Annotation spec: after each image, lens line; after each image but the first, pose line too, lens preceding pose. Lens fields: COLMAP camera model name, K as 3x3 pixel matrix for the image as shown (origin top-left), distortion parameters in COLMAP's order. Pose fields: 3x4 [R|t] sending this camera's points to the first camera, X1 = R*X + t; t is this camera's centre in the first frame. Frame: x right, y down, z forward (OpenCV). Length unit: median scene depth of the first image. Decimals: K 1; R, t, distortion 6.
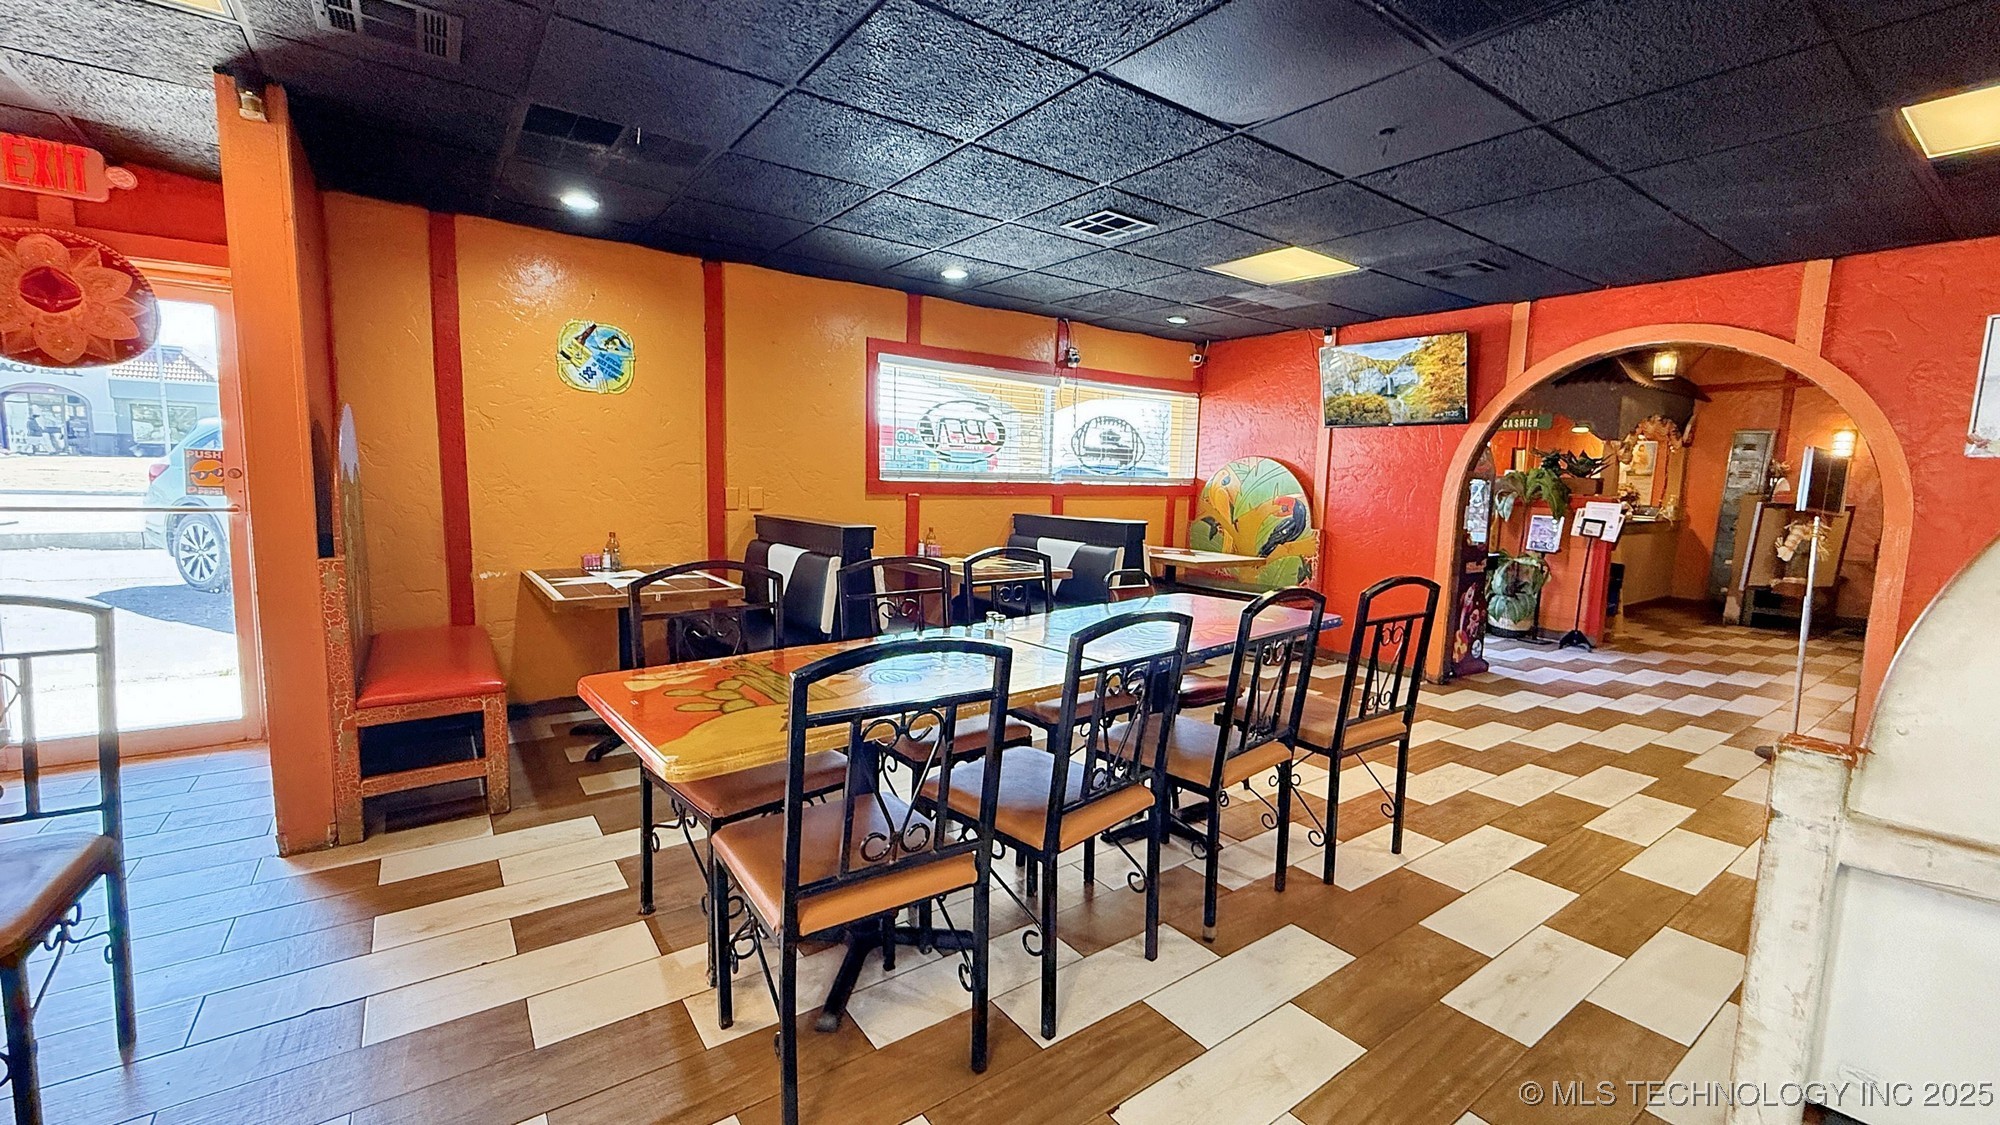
lens RADIAL K [[803.6, 0, 1004.4], [0, 803.6, 560.7], [0, 0, 1]] dist [0.001439, -0.000227]
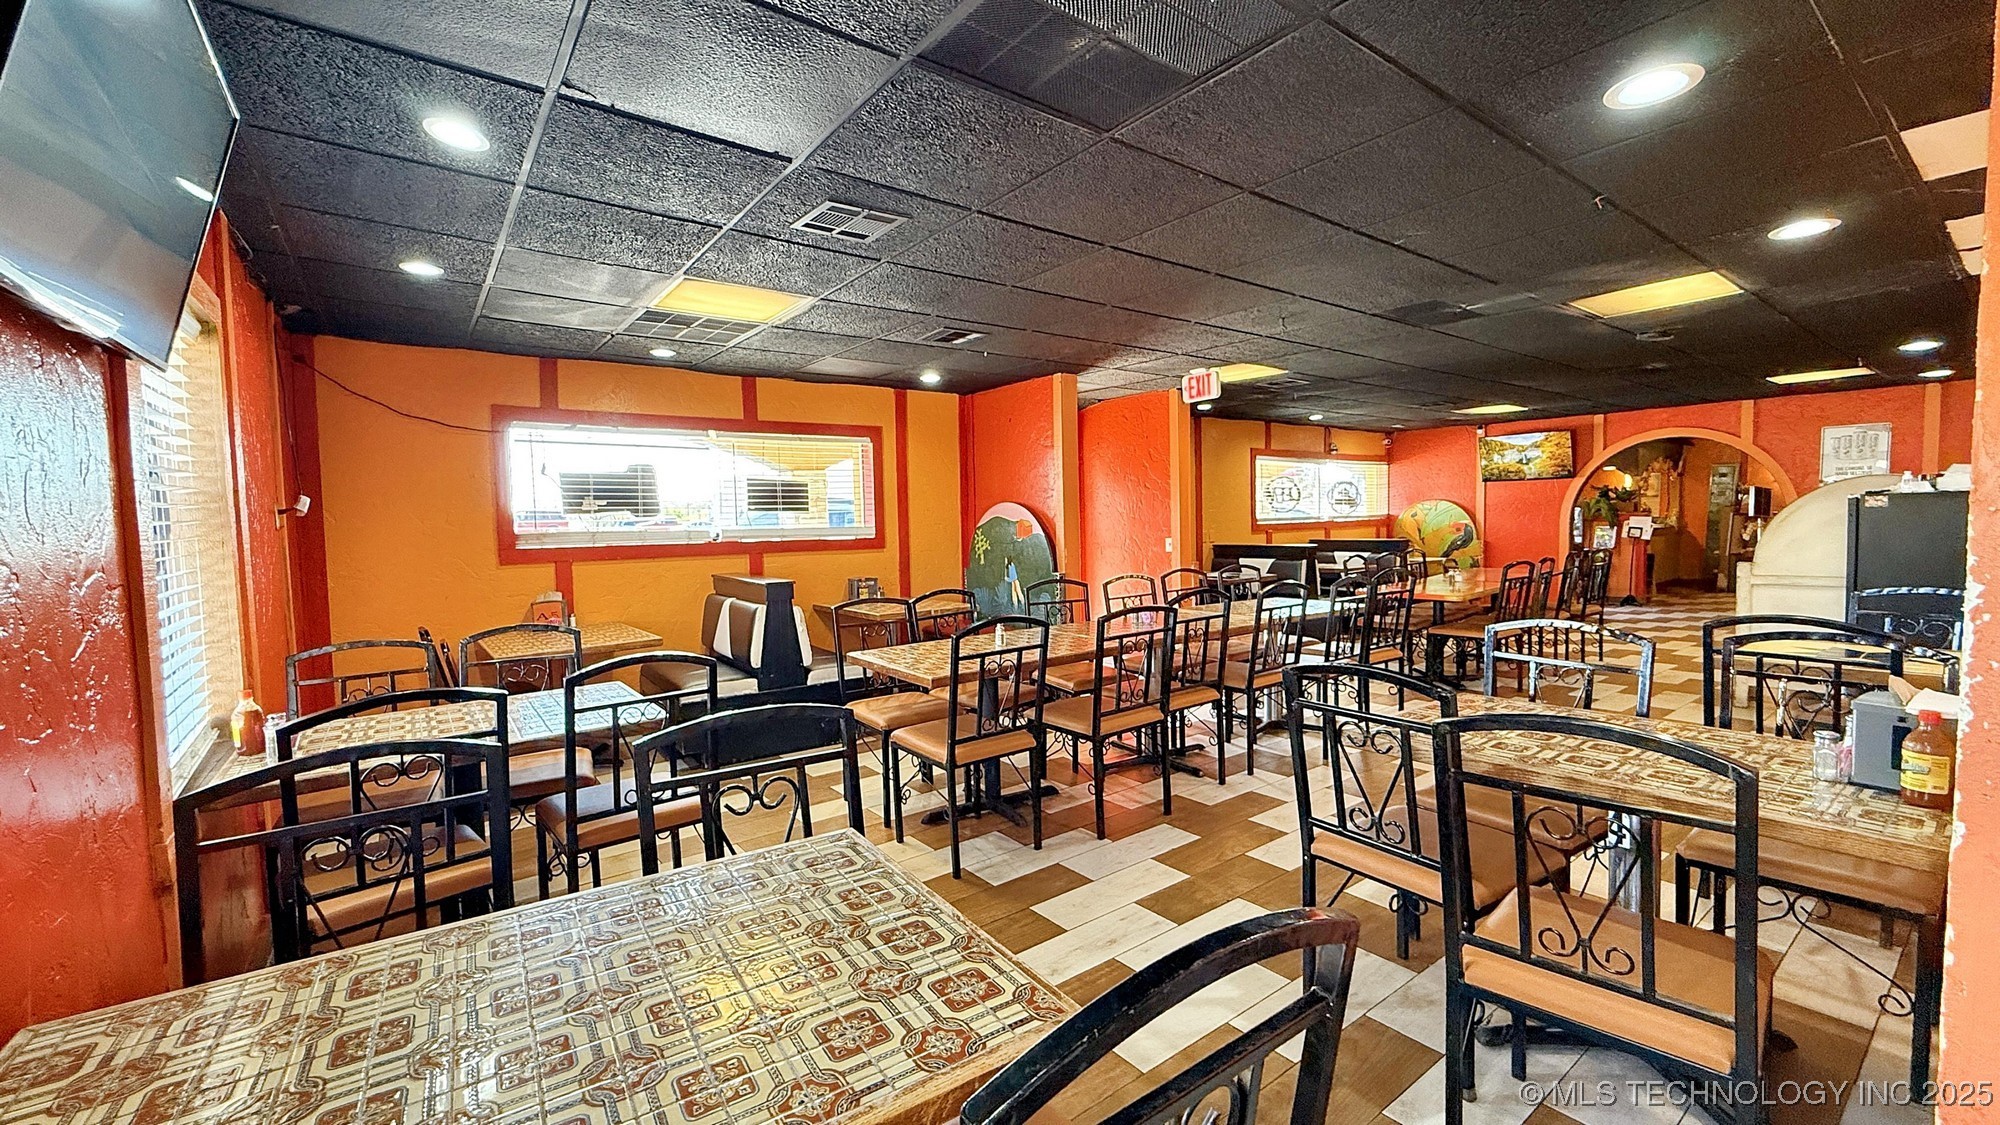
lens RADIAL K [[803.6, 0, 1004.4], [0, 803.6, 560.7], [0, 0, 1]] dist [0.001439, -0.000227]
pose [[0.998672, -0.049714, 0.013537, -0.644810], [0.050361, 0.997343, -0.052642, 0.043101], [-0.010884, 0.053253, 0.998522, -0.695249]]
